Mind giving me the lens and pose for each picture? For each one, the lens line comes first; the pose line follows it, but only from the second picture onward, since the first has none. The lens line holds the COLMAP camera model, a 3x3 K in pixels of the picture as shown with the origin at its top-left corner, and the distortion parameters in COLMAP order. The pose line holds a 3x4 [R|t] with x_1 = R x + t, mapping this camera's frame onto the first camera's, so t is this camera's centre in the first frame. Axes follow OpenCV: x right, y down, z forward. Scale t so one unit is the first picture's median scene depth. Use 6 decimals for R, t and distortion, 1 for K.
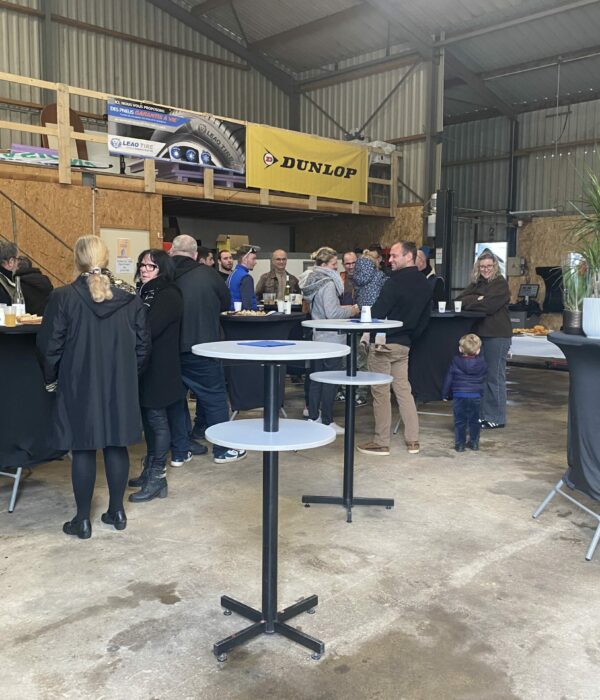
lens RADIAL K [[716.5, 0, 300.0], [0, 716.5, 350.0], [0, 0, 1]] dist [0.186861, -0.361861]
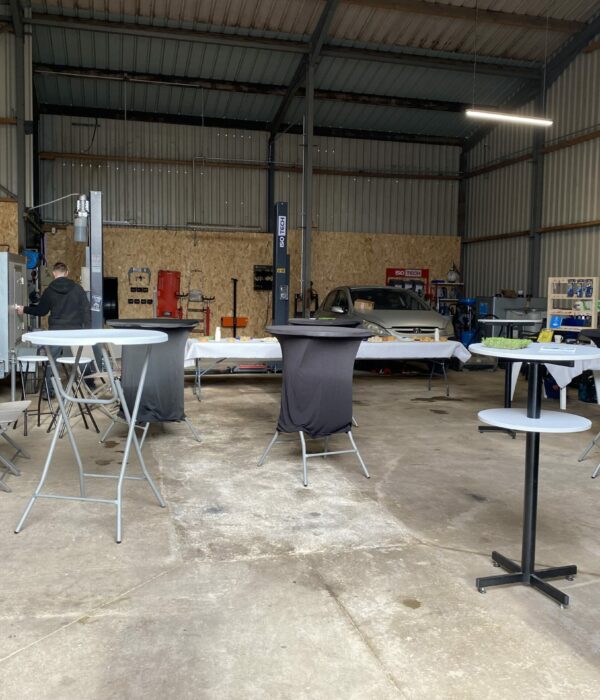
lens RADIAL K [[716.5, 0, 300.0], [0, 716.5, 350.0], [0, 0, 1]] dist [0.186861, -0.361861]
pose [[0.500959, -0.068812, 0.862731, -0.409557], [0.076529, 0.996451, 0.035040, -0.029398], [-0.862081, 0.048470, 0.504447, 0.274816]]
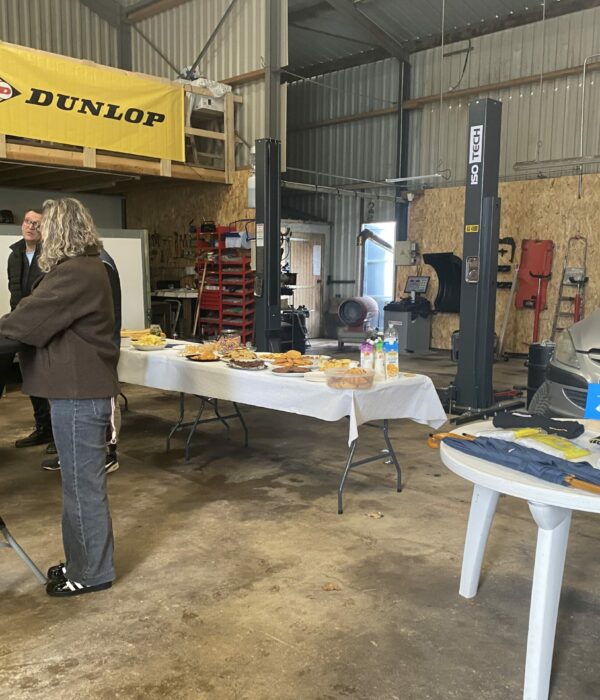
lens RADIAL K [[716.5, 0, 300.0], [0, 716.5, 350.0], [0, 0, 1]] dist [0.186861, -0.361861]
pose [[0.999980, 0.002481, 0.005751, 0.196517], [-0.002550, 0.999924, 0.012095, -0.022221], [-0.005720, -0.012109, 0.999910, 0.250761]]
